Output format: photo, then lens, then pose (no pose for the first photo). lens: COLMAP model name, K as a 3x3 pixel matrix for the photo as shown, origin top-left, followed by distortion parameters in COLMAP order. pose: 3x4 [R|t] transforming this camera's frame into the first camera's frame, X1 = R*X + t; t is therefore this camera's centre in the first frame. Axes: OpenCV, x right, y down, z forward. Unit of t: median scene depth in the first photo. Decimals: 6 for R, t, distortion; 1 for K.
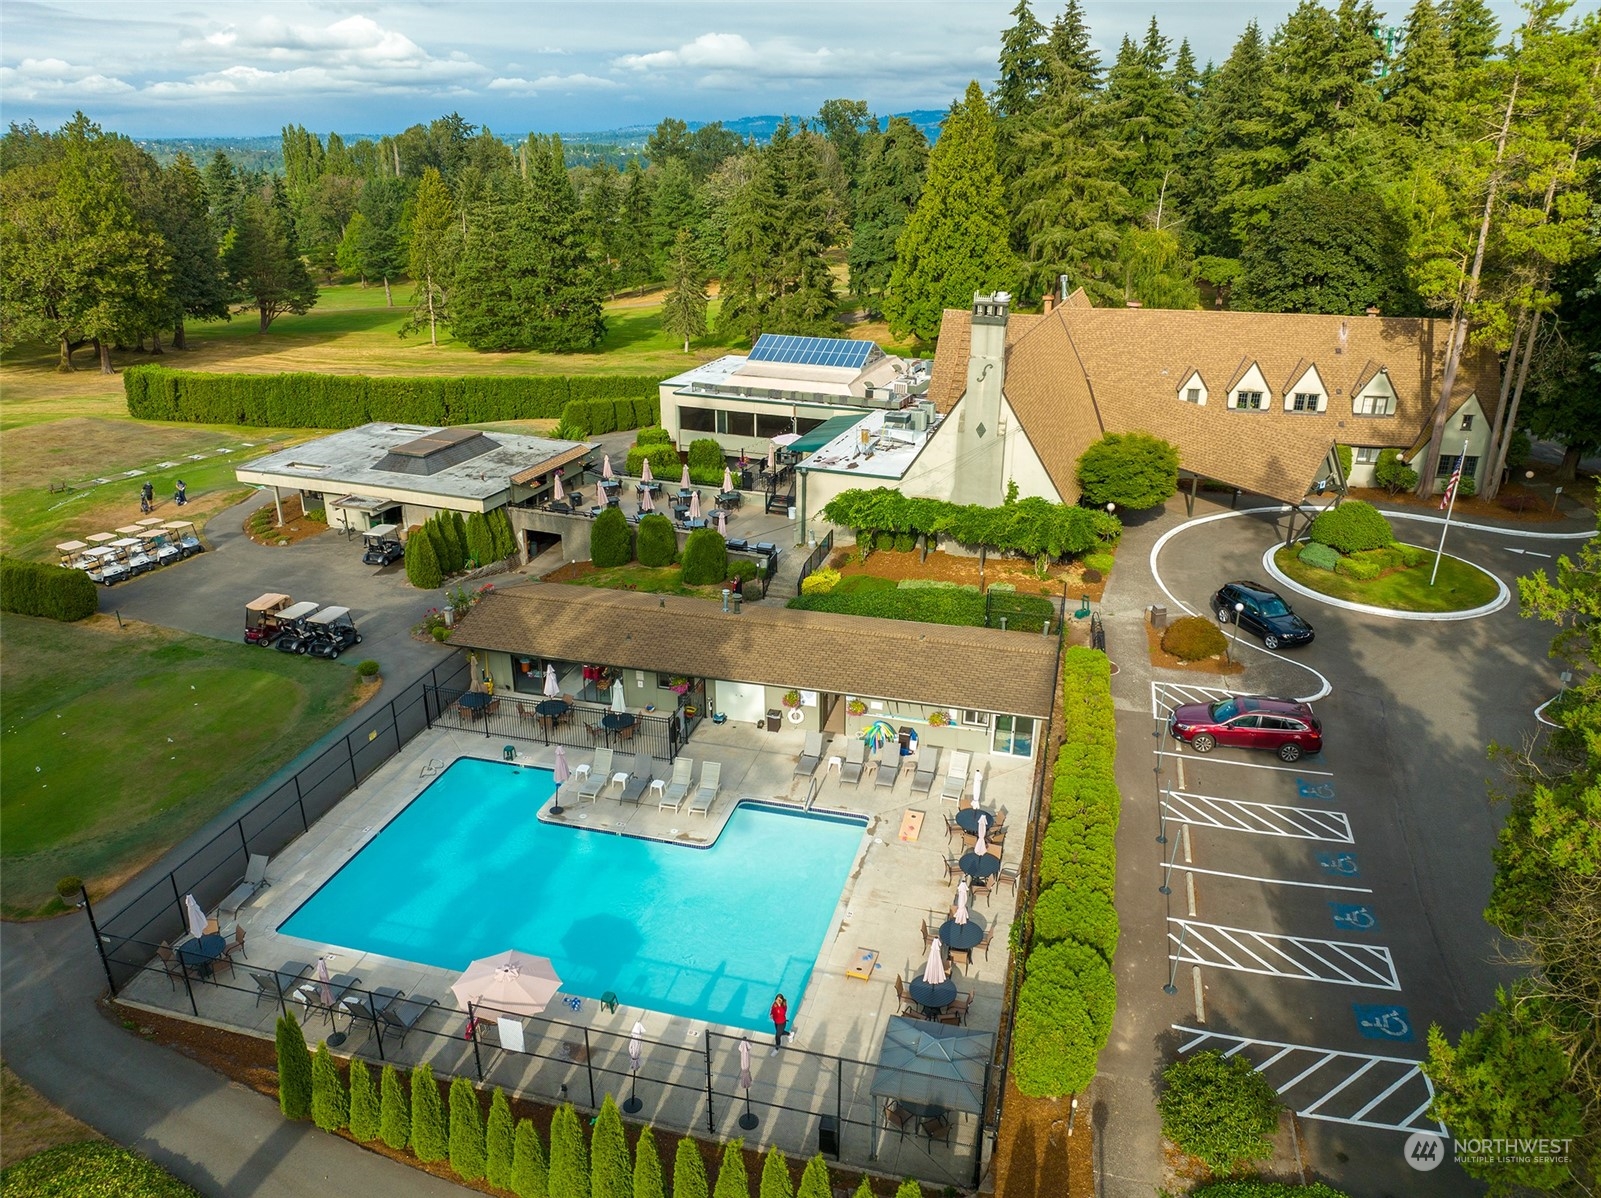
lens RADIAL K [[1104.8, 0, 800.5], [0, 1104.8, 599.0], [0, 0, 1]] dist [-0.041546, 0.000387]
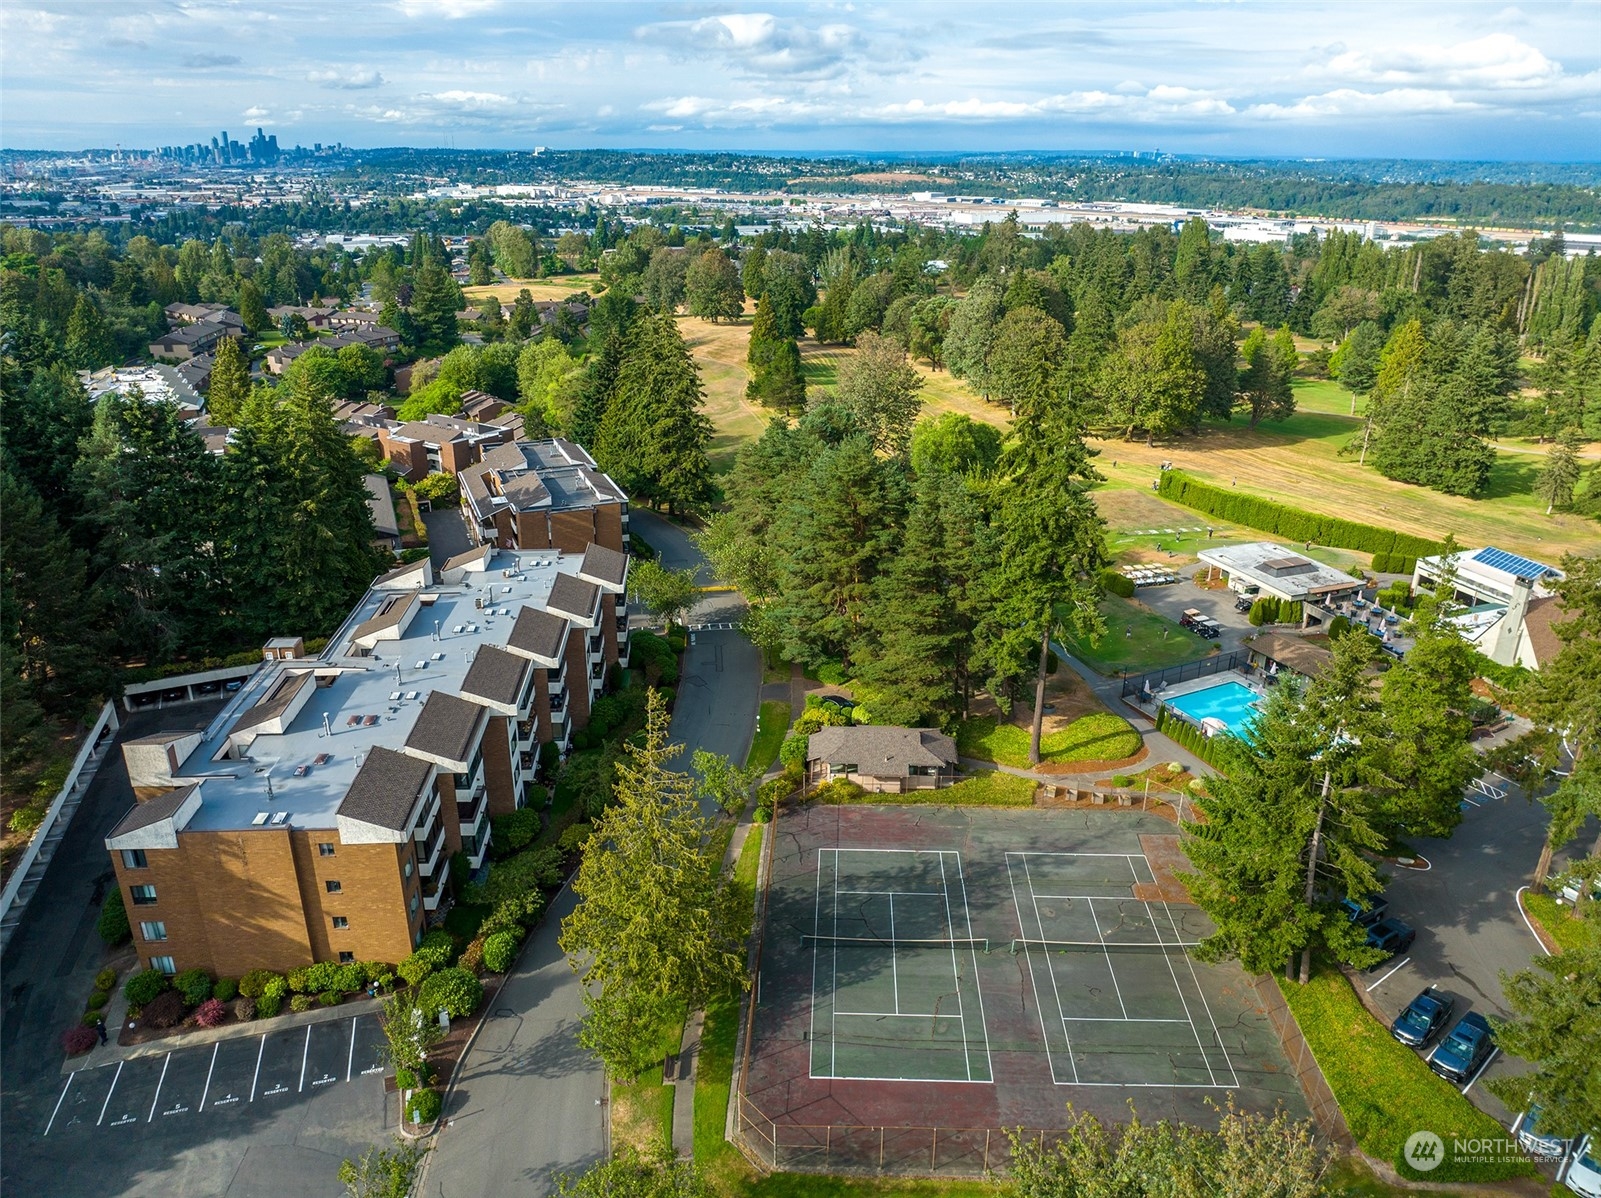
lens RADIAL K [[1104.8, 0, 800.5], [0, 1104.8, 599.0], [0, 0, 1]] dist [-0.041546, 0.000387]
pose [[0.655869, 0.277228, -0.702126, 0.621587], [-0.288309, 0.951605, 0.106418, -0.030494], [0.697649, 0.132633, 0.704056, -1.274311]]
